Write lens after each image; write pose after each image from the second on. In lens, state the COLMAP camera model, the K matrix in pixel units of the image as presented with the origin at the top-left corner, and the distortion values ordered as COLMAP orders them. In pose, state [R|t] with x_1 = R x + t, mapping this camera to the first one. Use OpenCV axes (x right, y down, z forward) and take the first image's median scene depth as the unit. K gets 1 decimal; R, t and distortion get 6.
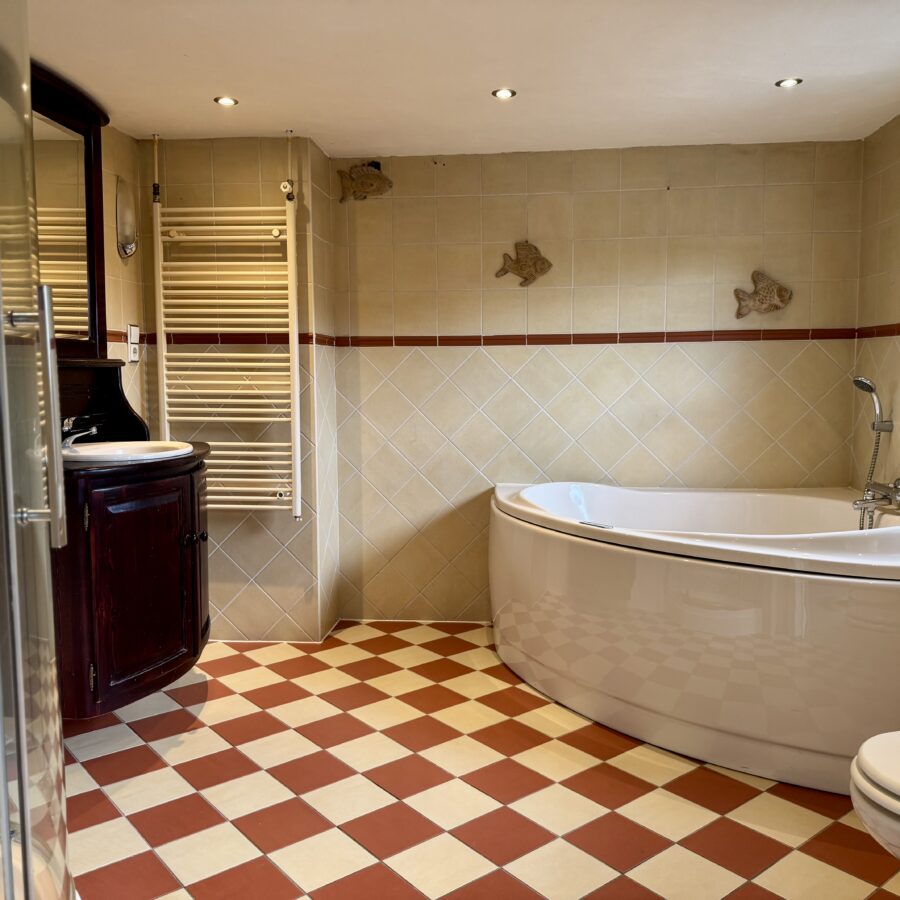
lens RADIAL K [[835.9, 0, 451.6], [0, 835.9, 449.6], [0, 0, 1]] dist [0.024765, 0.000000]
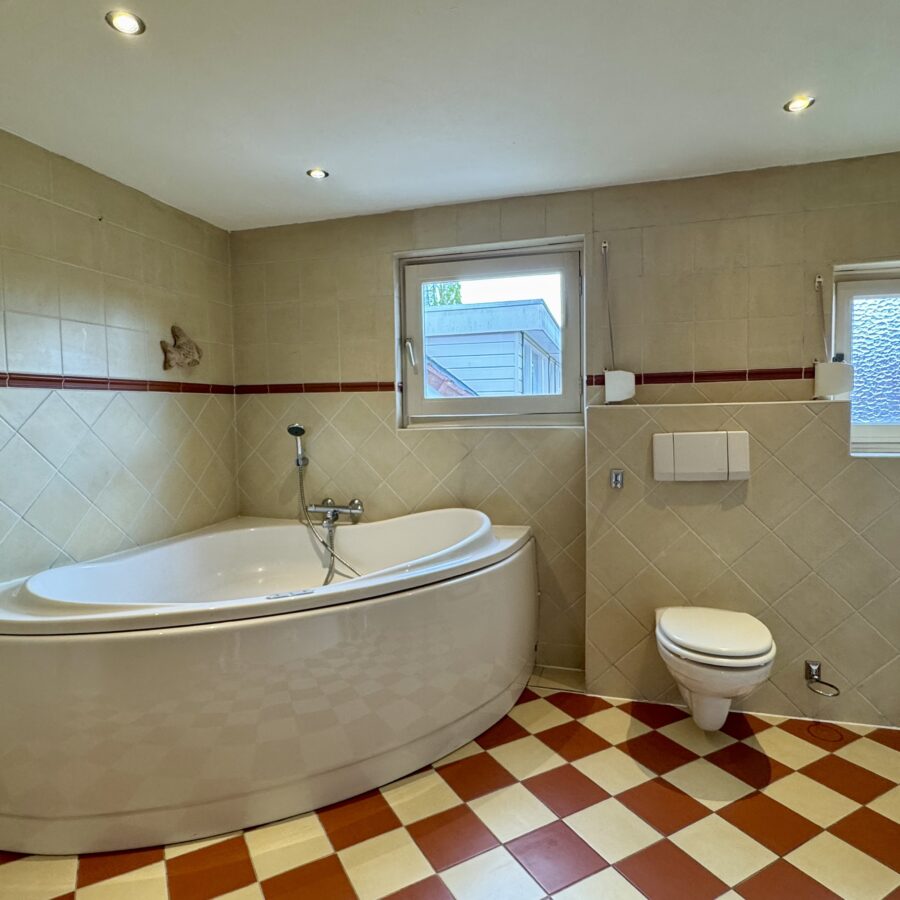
lens RADIAL K [[595.2, 0, 450.3], [0, 595.2, 450.6], [0, 0, 1]] dist [-0.001054, 0.001489]
pose [[0.184425, -0.060496, 0.980983, -0.307987], [0.110932, 0.993007, 0.040383, -0.050773], [-0.976566, 0.101375, 0.189846, 0.539204]]
